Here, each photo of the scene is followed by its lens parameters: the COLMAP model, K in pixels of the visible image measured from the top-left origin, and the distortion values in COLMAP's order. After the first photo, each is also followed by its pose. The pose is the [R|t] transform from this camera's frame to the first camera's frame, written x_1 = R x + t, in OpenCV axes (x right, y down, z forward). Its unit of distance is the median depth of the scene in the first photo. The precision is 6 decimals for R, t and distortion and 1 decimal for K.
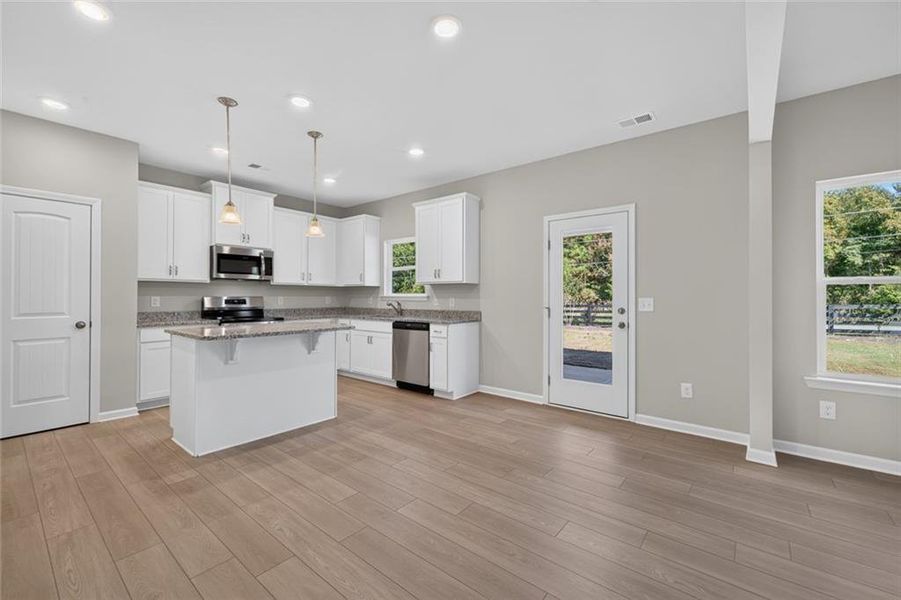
lens RADIAL K [[368.4, 0, 443.2], [0, 368.4, 295.2], [0, 0, 1]] dist [0.000147, -0.000236]
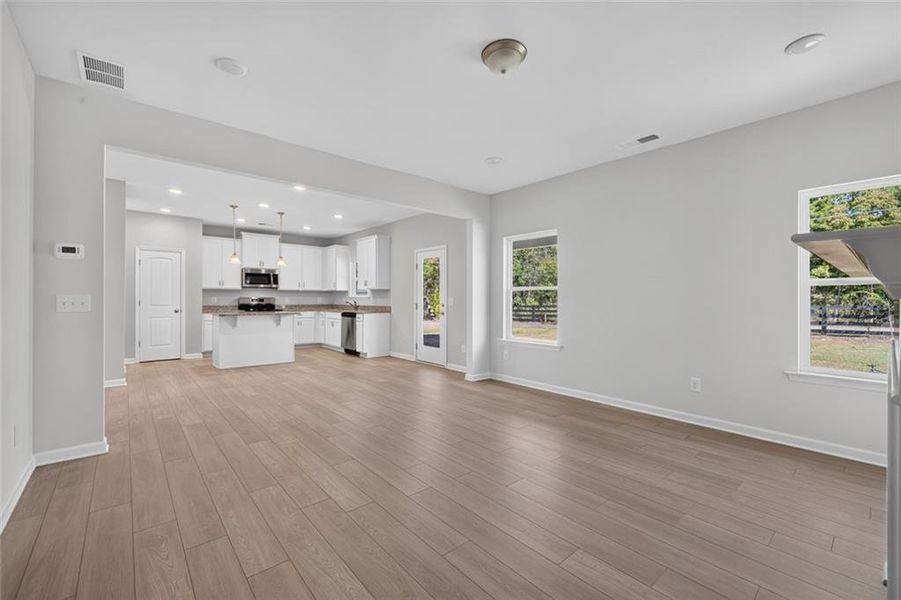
lens RADIAL K [[359.1, 0, 438.8], [0, 359.1, 297.0], [0, 0, 1]] dist [-0.001081, -0.000204]
pose [[0.986041, 0.000258, -0.166505, 0.589815], [0.000075, 0.999998, 0.001992, -0.000717], [0.166505, -0.001977, 0.986039, -0.543662]]
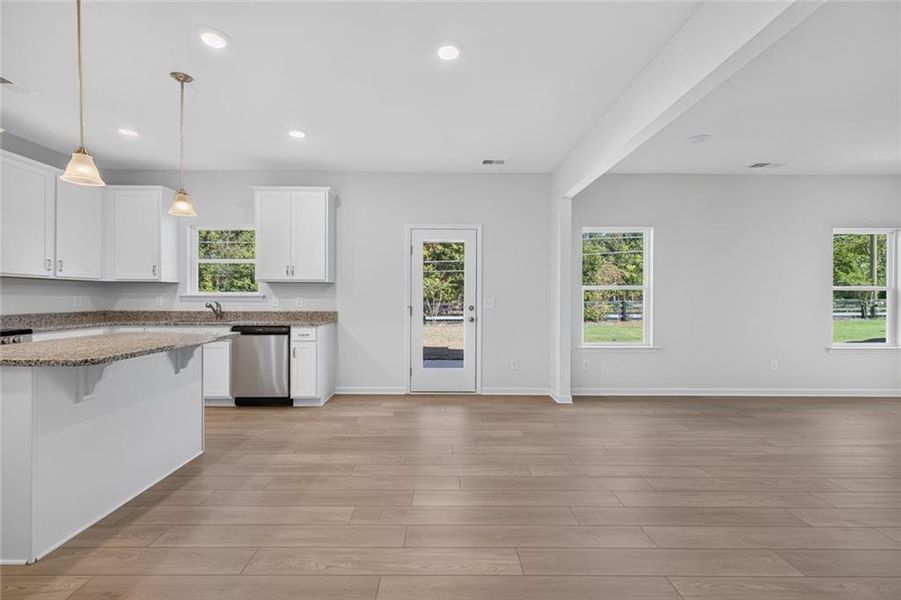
lens RADIAL K [[374.3, 0, 435.3], [0, 374.3, 297.6], [0, 0, 1]] dist [-0.000135, 0.000072]
pose [[0.775253, -0.000340, 0.631651, -0.328354], [-0.004881, 0.999967, 0.006528, -0.000577], [-0.631632, -0.008144, 0.775226, 0.068823]]
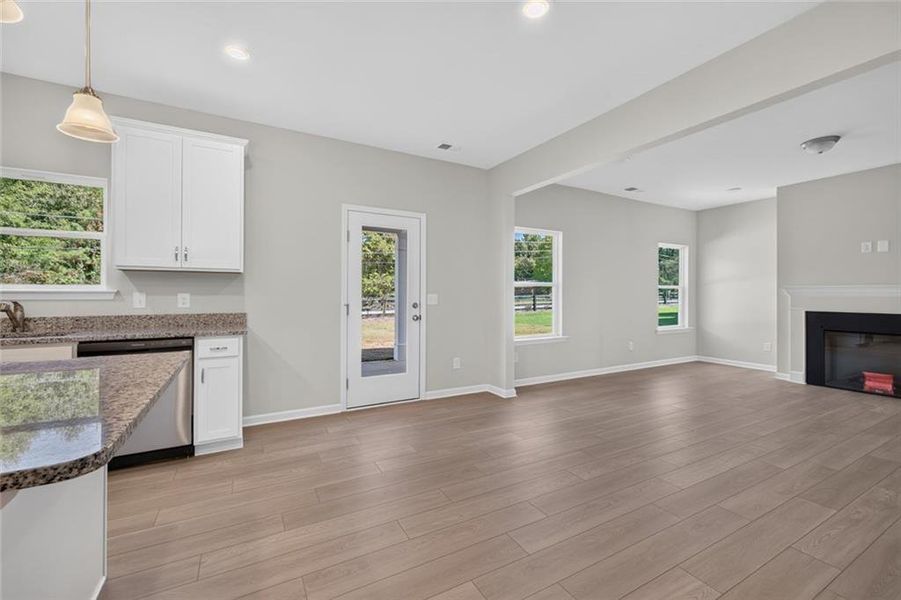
lens RADIAL K [[376.0, 0, 439.4], [0, 376.0, 289.8], [0, 0, 1]] dist [-0.001280, -0.000002]
pose [[0.377870, 0.007814, 0.925826, -0.438043], [-0.006324, 0.999963, -0.005859, 0.001192], [-0.925837, -0.003642, 0.377906, 0.387303]]
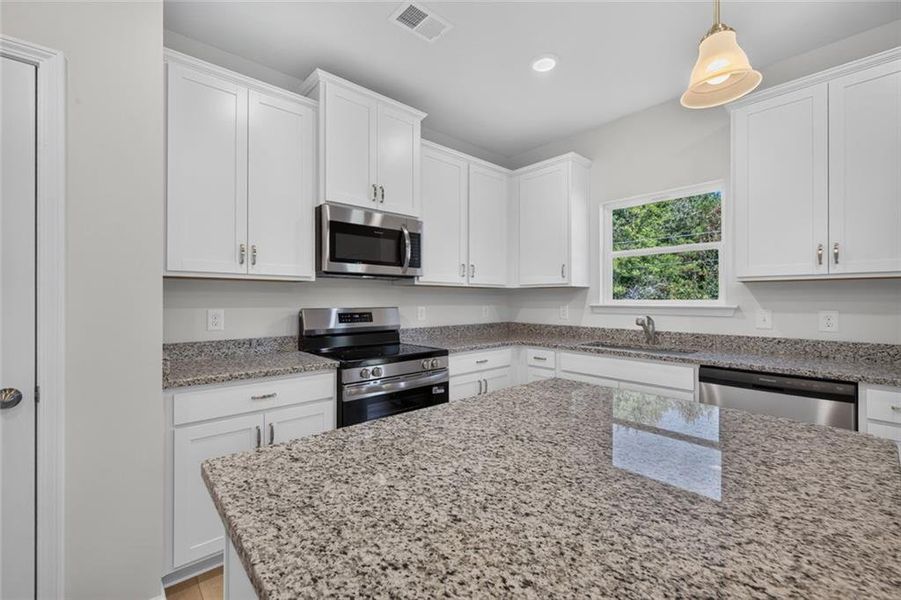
lens RADIAL K [[377.7, 0, 450.5], [0, 377.7, 300.0], [0, 0, 1]] dist [-0.000735, -0.000374]
pose [[0.988357, -0.001239, -0.152145, -0.381666], [0.002115, 0.999982, 0.005595, -0.011114], [0.152135, -0.005851, 0.988342, 0.532108]]
